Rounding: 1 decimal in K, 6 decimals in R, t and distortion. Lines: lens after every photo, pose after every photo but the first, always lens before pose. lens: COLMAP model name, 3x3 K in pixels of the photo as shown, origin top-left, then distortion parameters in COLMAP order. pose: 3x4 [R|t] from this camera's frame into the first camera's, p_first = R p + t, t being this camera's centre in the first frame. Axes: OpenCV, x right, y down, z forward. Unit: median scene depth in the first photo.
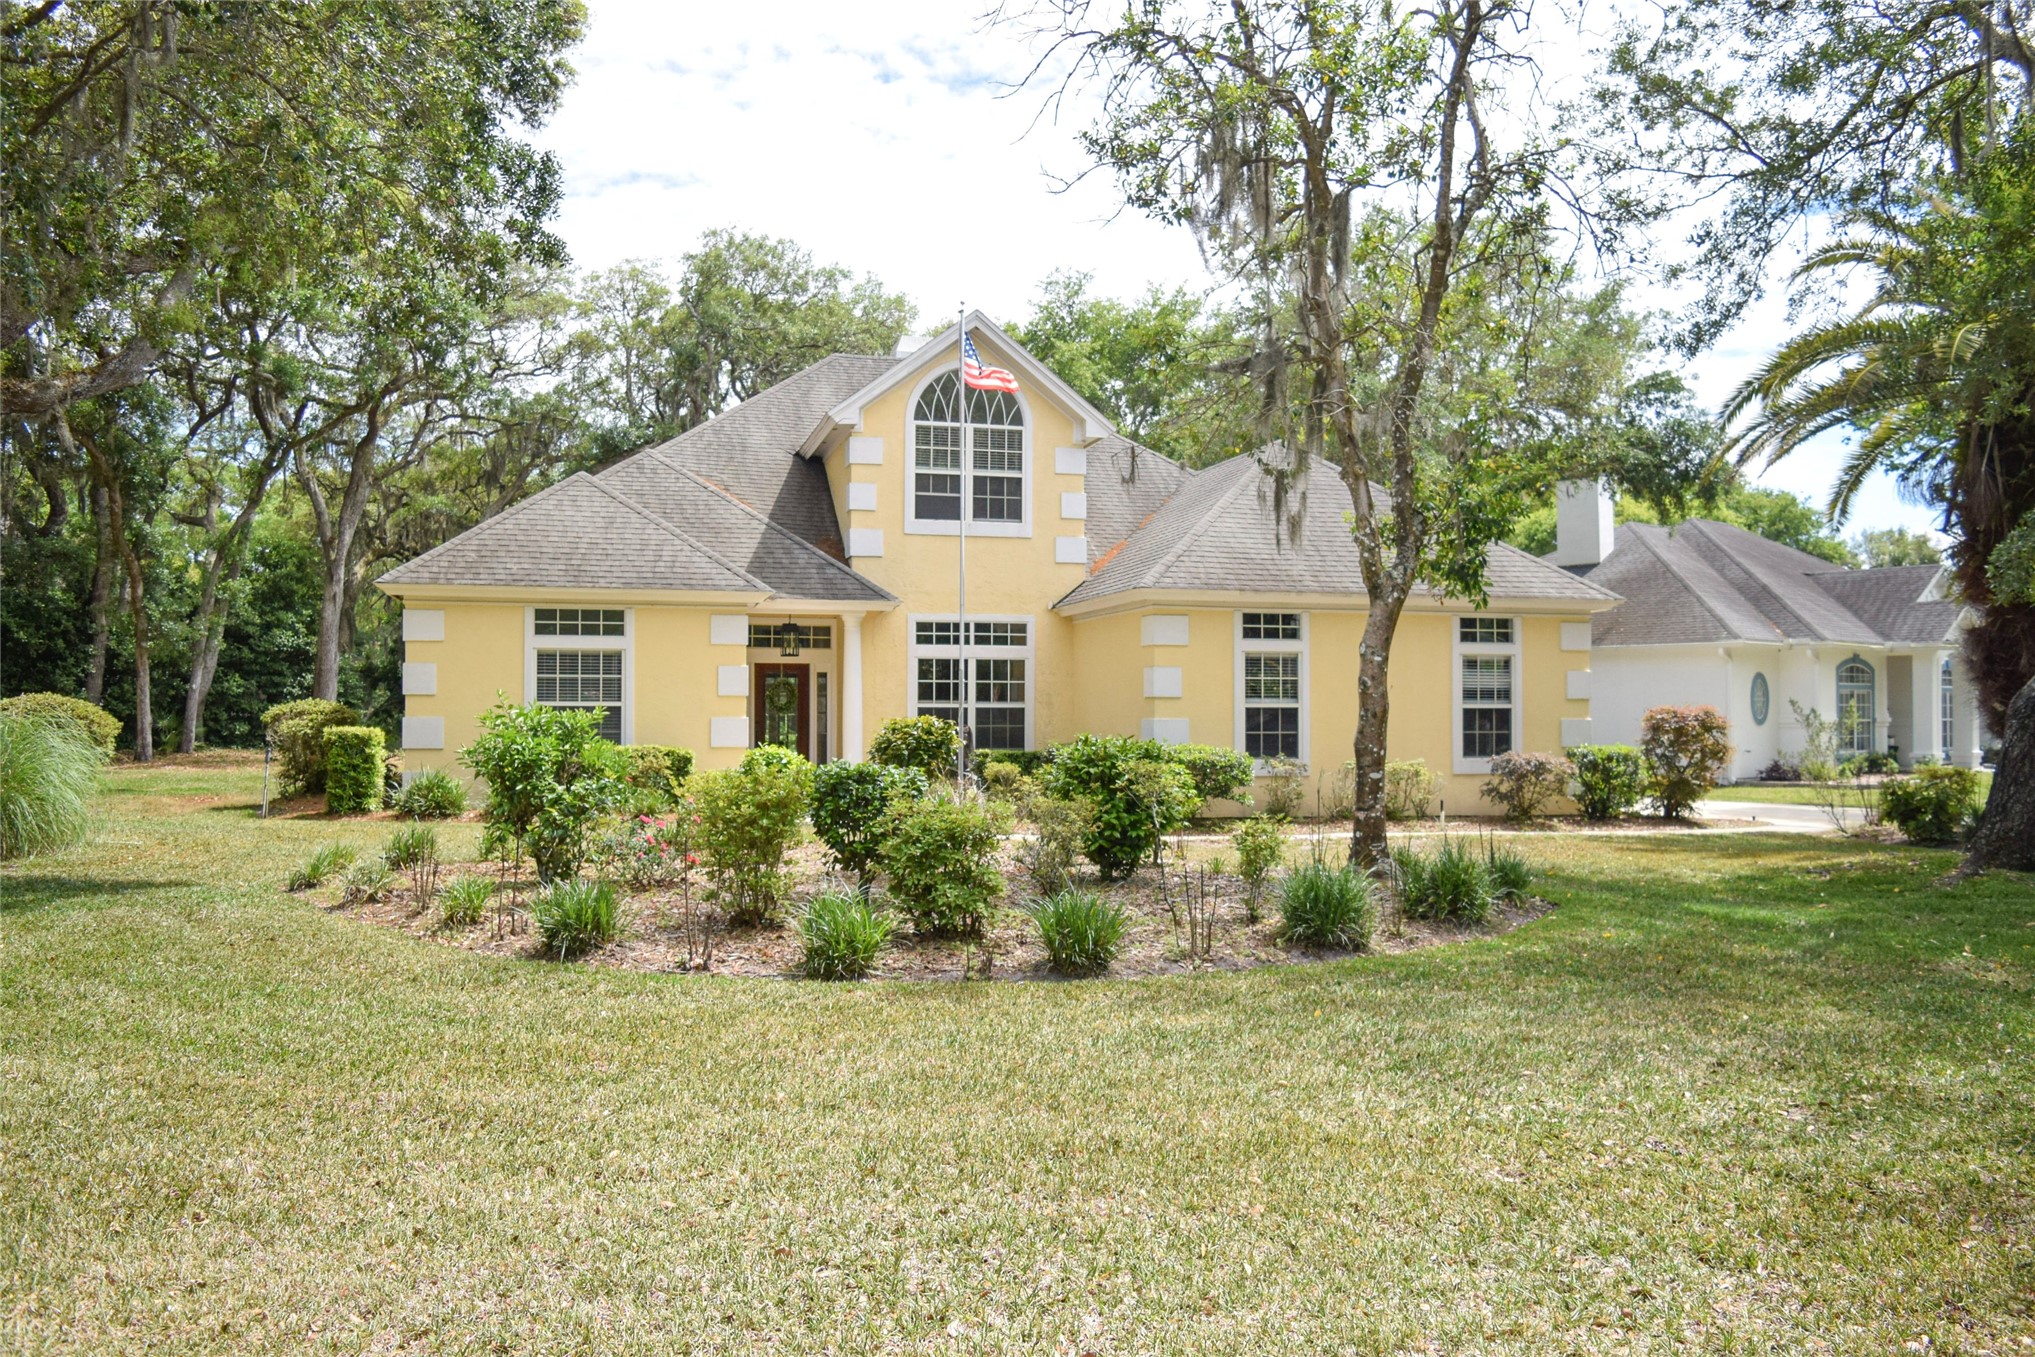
lens RADIAL K [[1627.3, 0, 1025.4], [0, 1627.3, 672.2], [0, 0, 1]] dist [-0.014731, 0.005970]
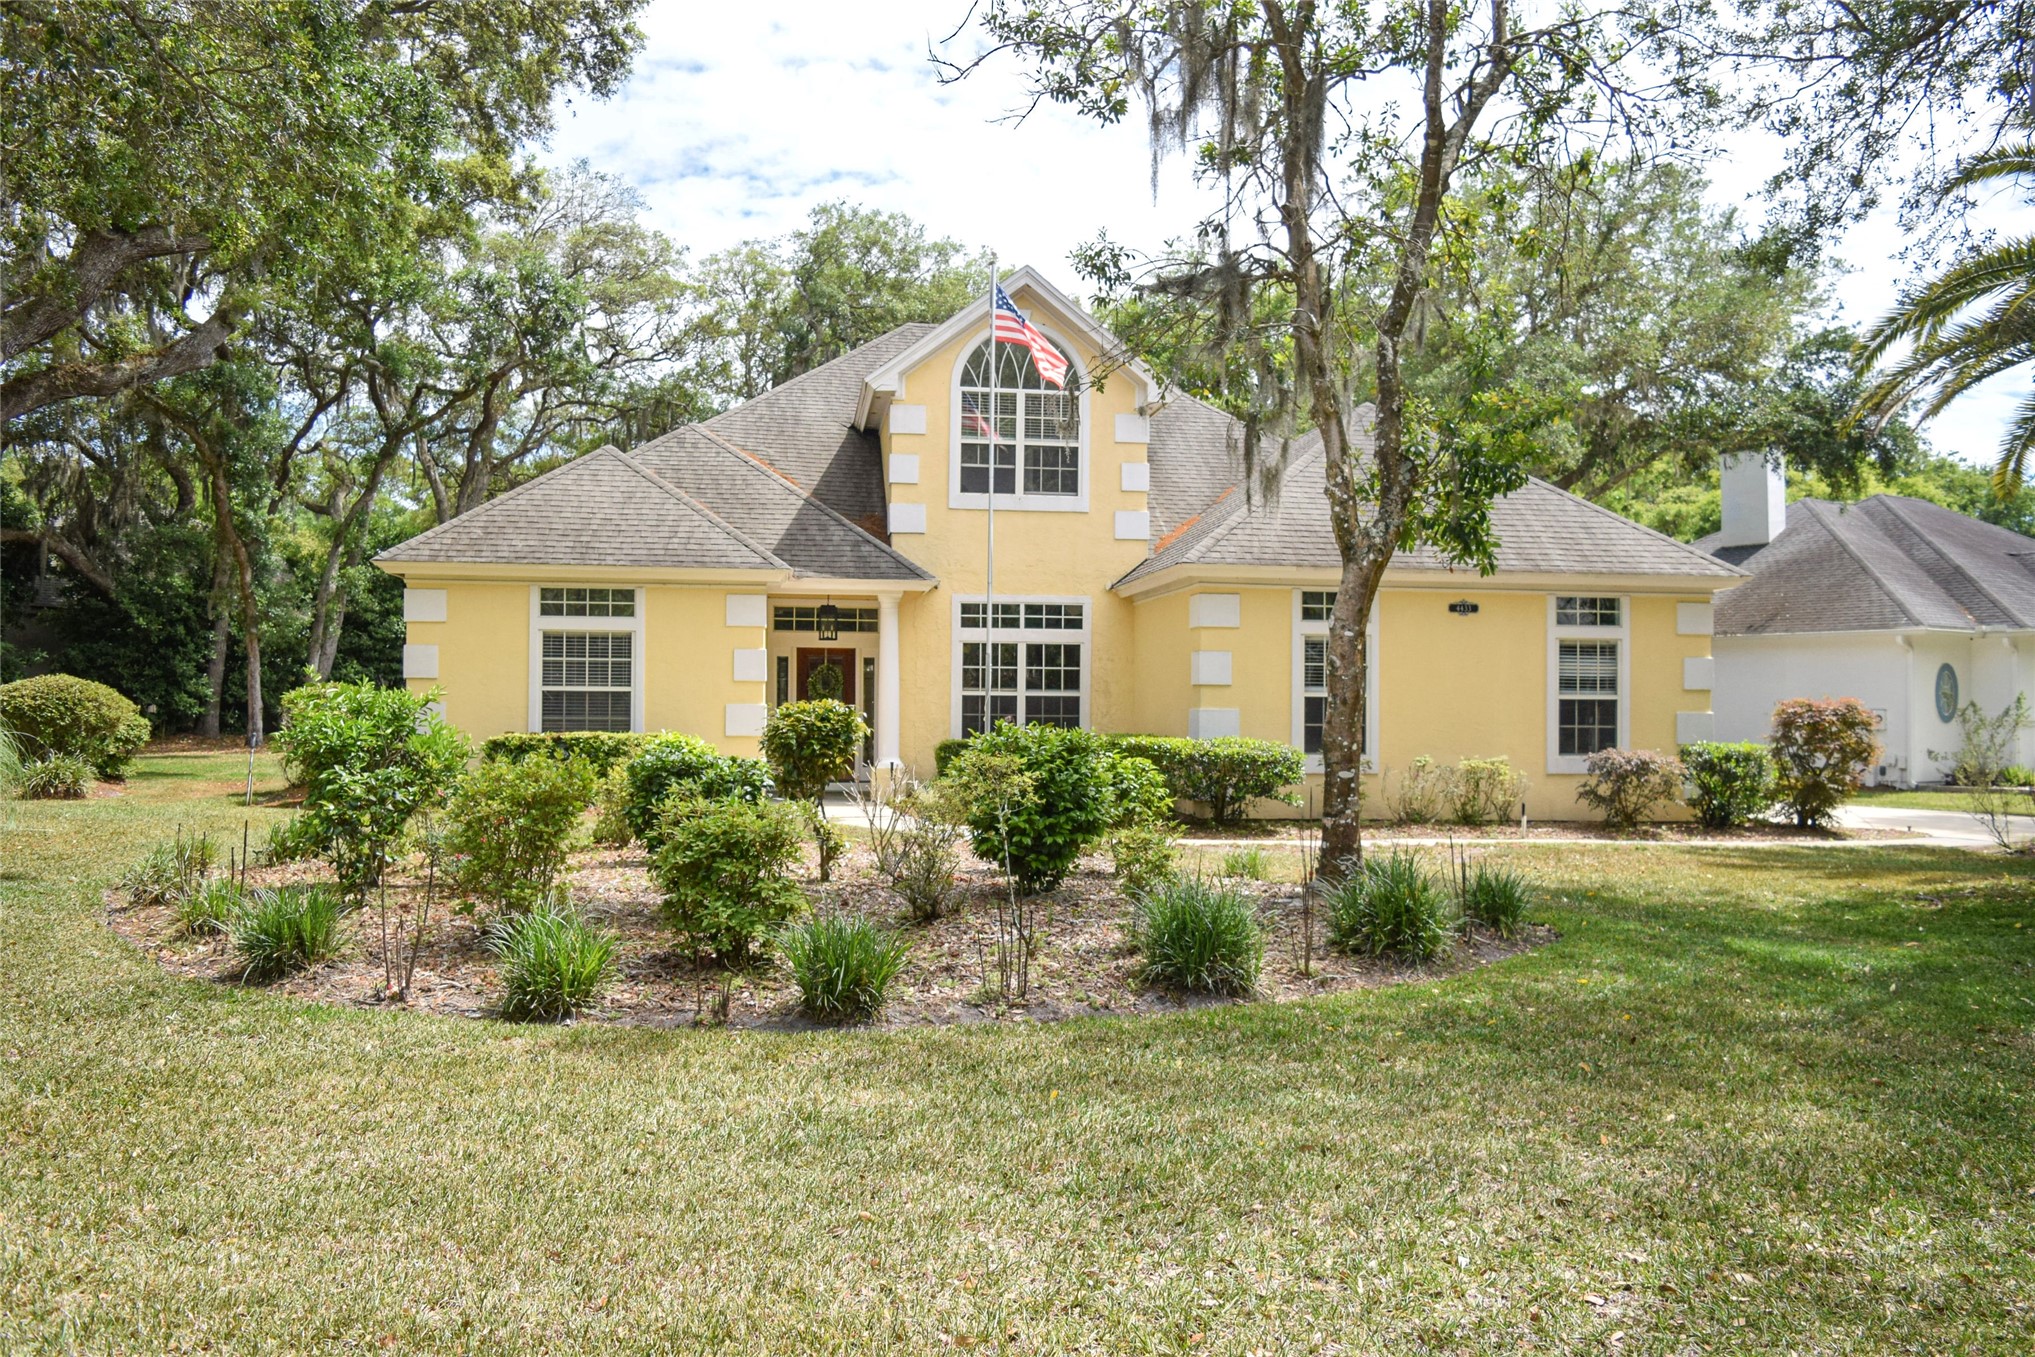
lens RADIAL K [[1629.9, 0, 1017.5], [0, 1629.9, 678.5], [0, 0, 1]] dist [-0.010761, 0.003463]
pose [[0.992995, 0.004627, -0.118063, 0.079902], [-0.003685, 0.999960, 0.008199, 0.004518], [0.118096, -0.007706, 0.992972, 0.083945]]
